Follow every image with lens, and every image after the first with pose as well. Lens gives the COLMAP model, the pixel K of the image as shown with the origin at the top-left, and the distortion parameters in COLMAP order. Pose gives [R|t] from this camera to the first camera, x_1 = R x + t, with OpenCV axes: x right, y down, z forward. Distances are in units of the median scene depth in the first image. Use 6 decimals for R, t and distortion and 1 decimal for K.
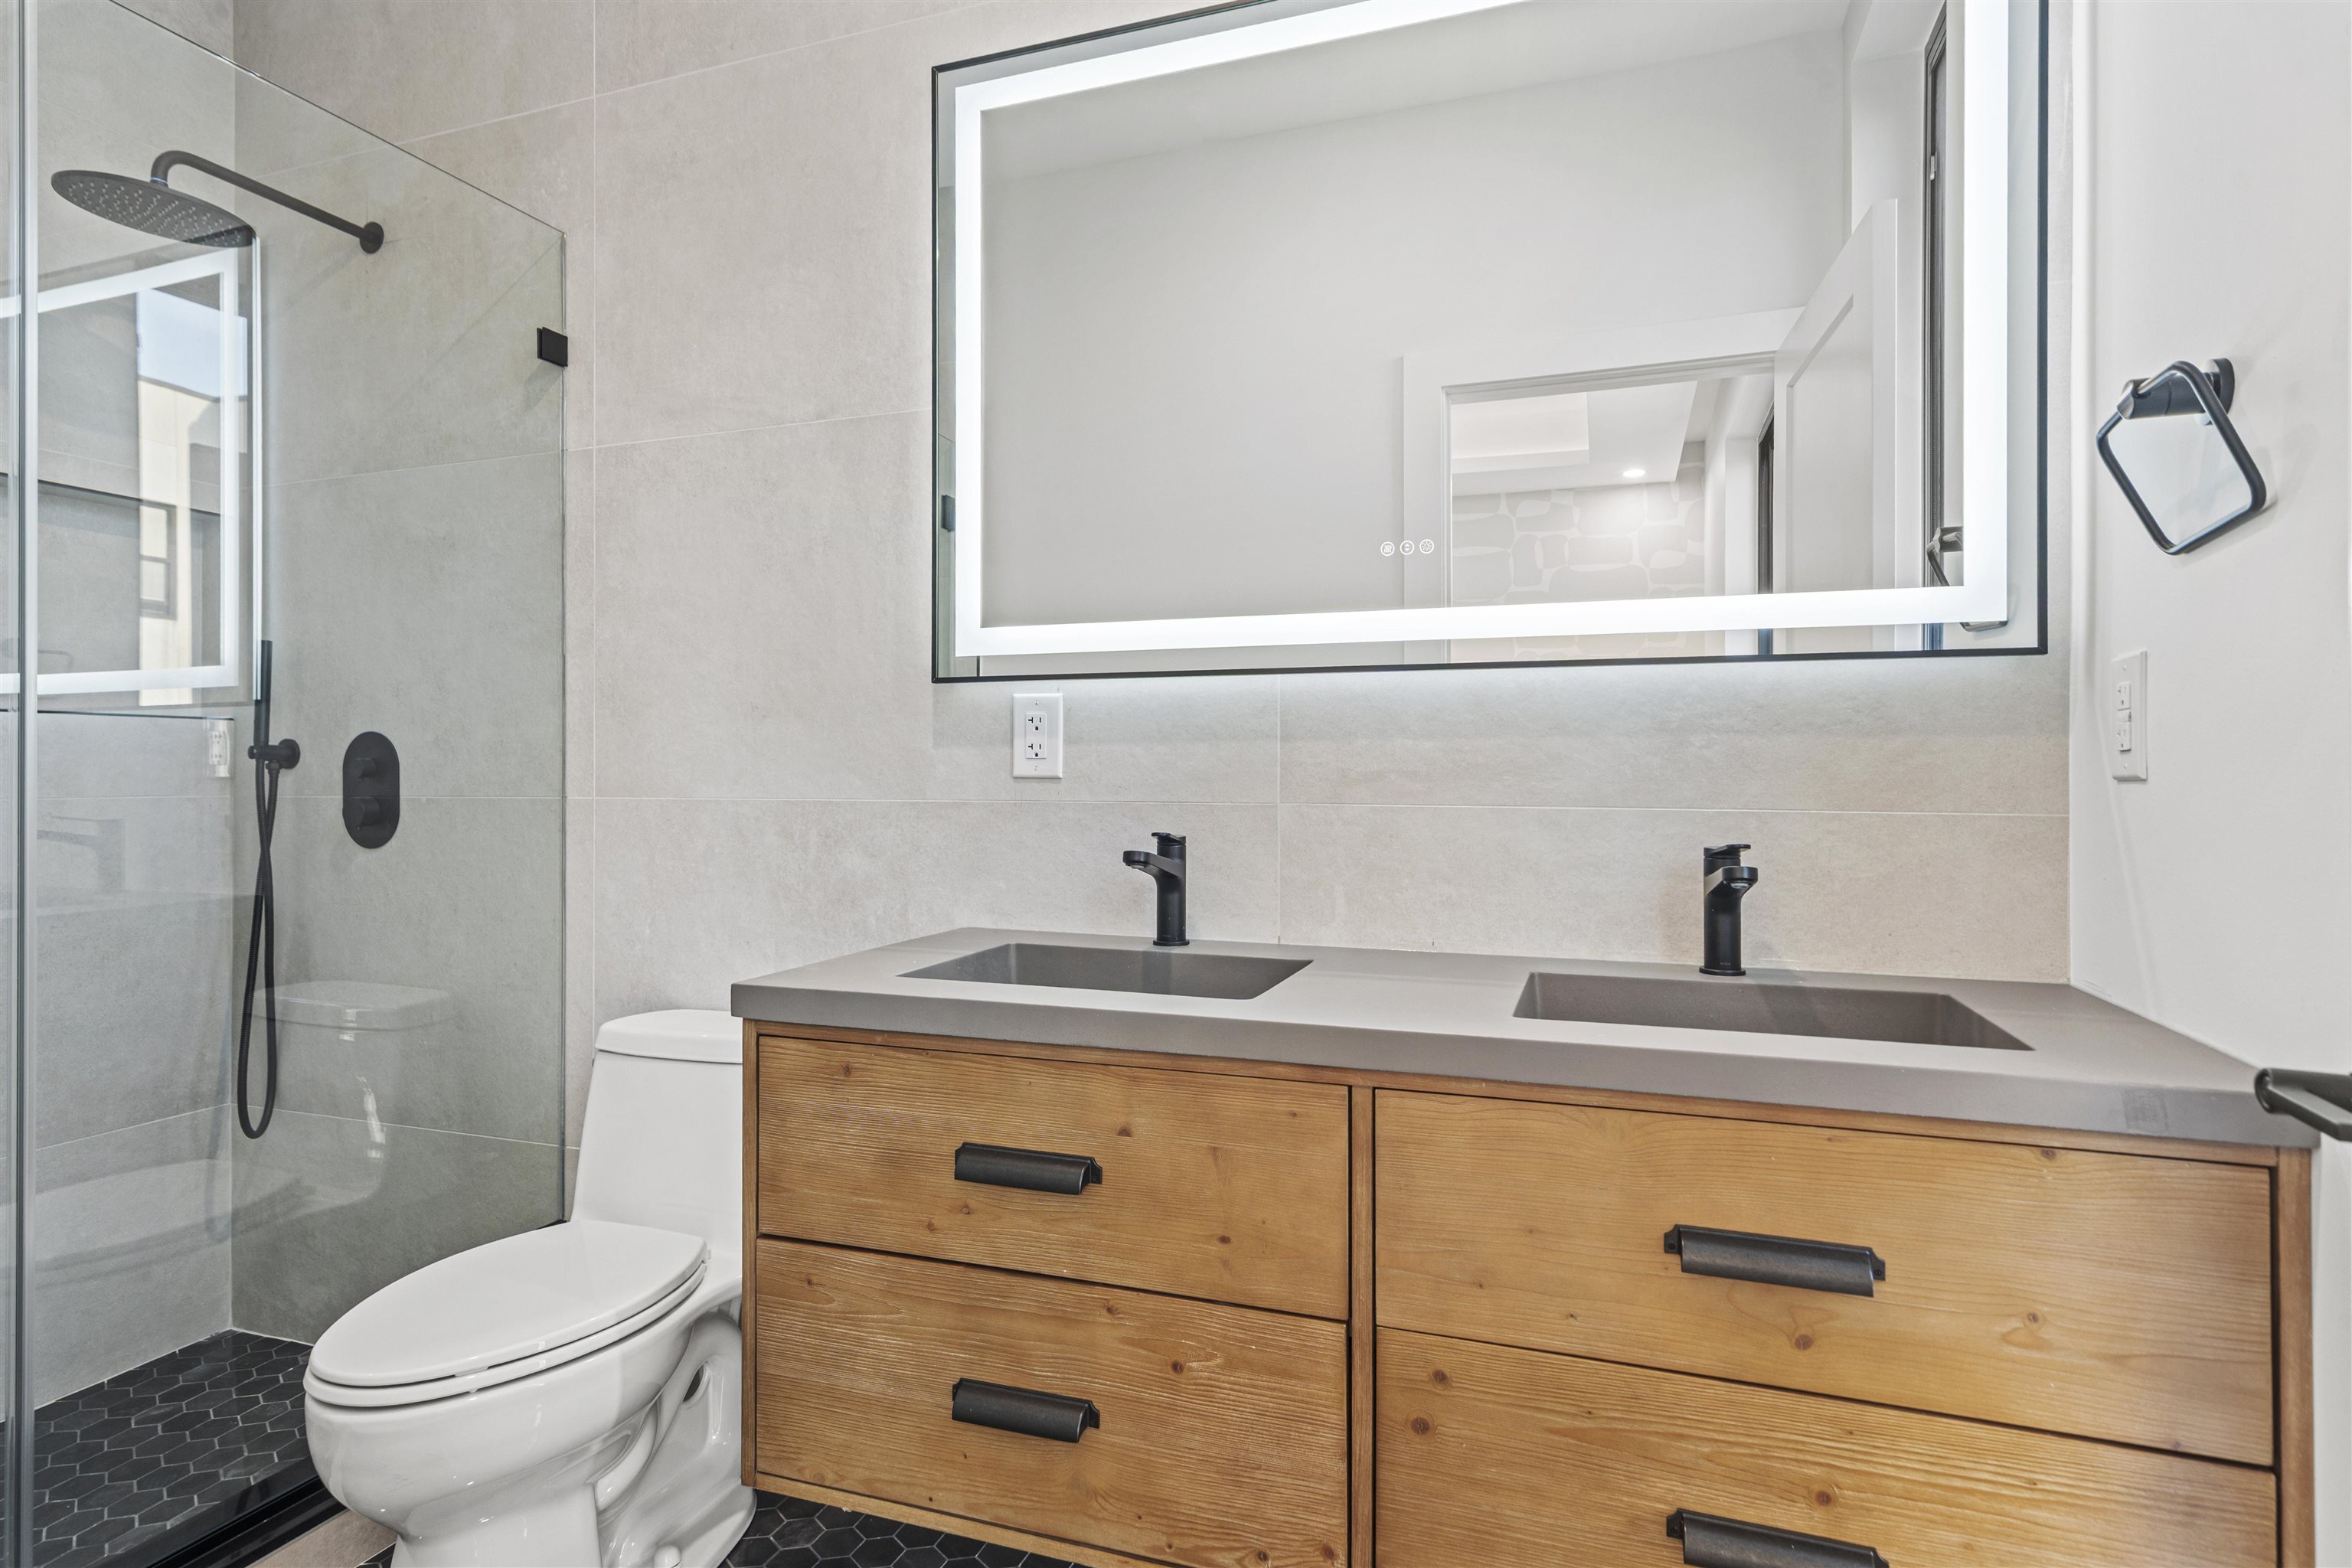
lens RADIAL K [[1208.2, 0, 1167.7], [0, 1208.2, 772.6], [0, 0, 1]] dist [0.036531, -0.006610]
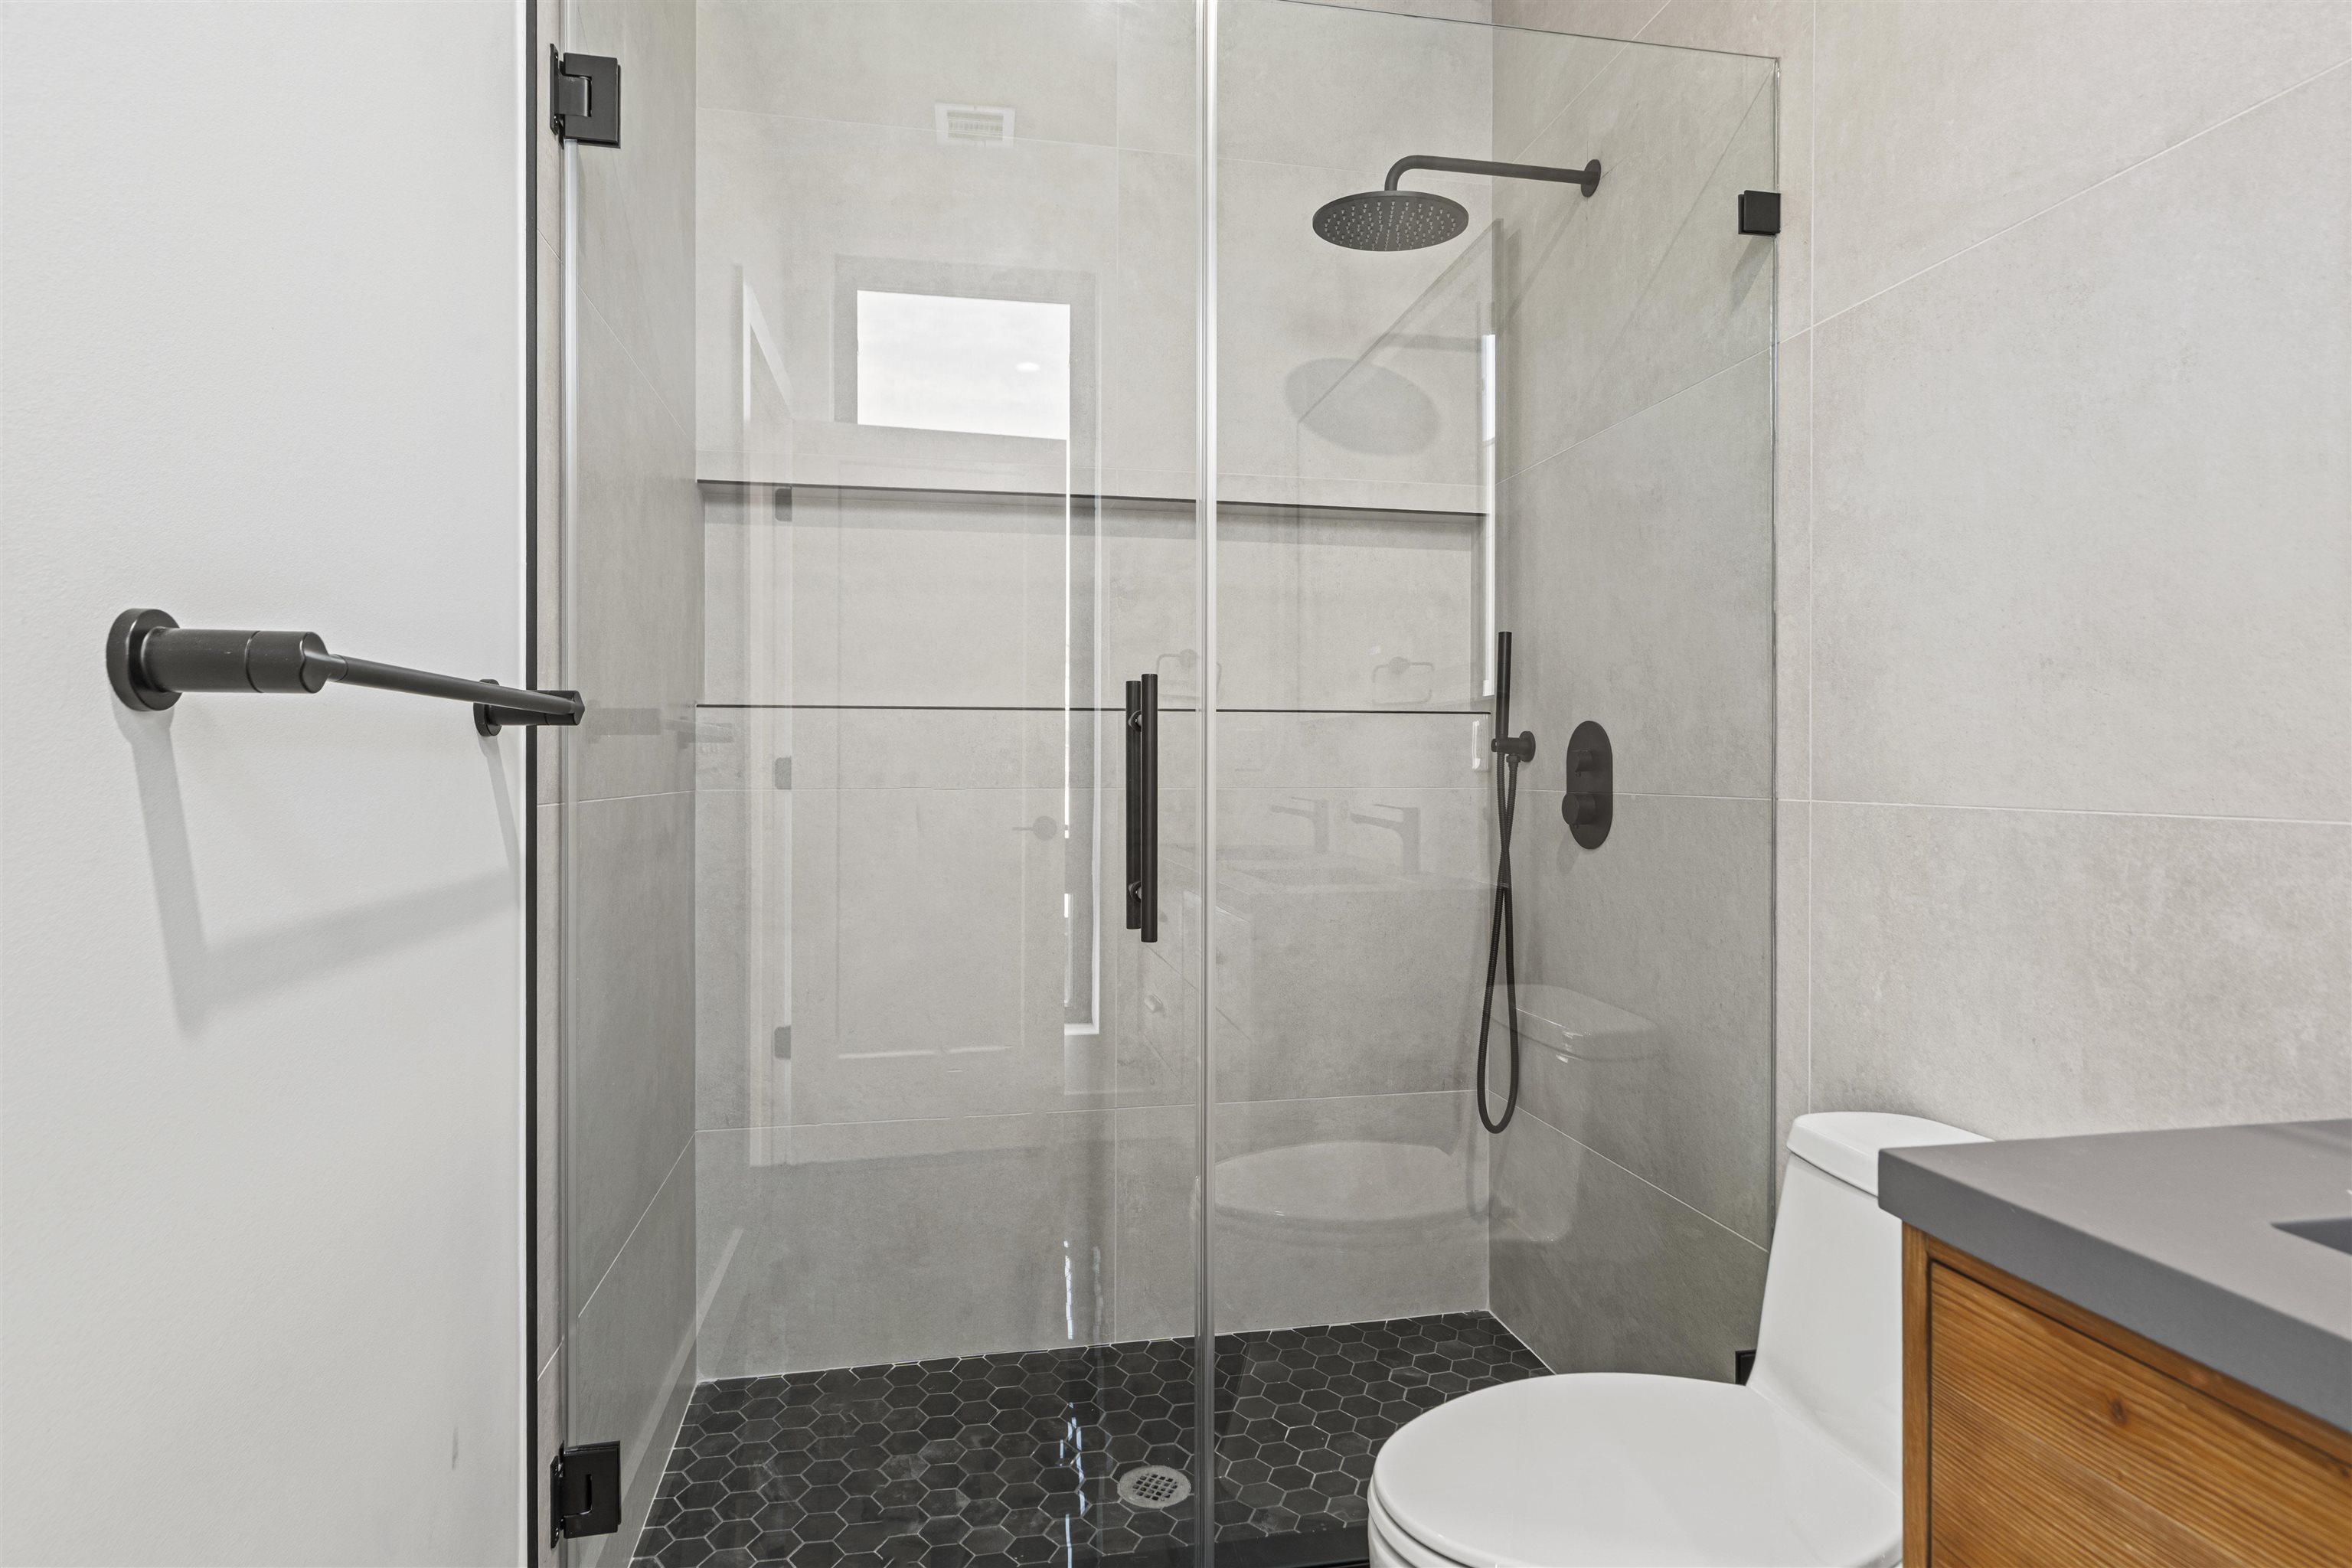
lens RADIAL K [[1226.7, 0, 1142.1], [0, 1226.7, 767.6], [0, 0, 1]] dist [-0.002860, 0.006323]
pose [[0.498461, 0.002884, -0.866907, -0.026266], [0.000597, 0.999993, 0.003670, -0.002449], [0.866912, -0.002347, 0.498456, 0.274095]]
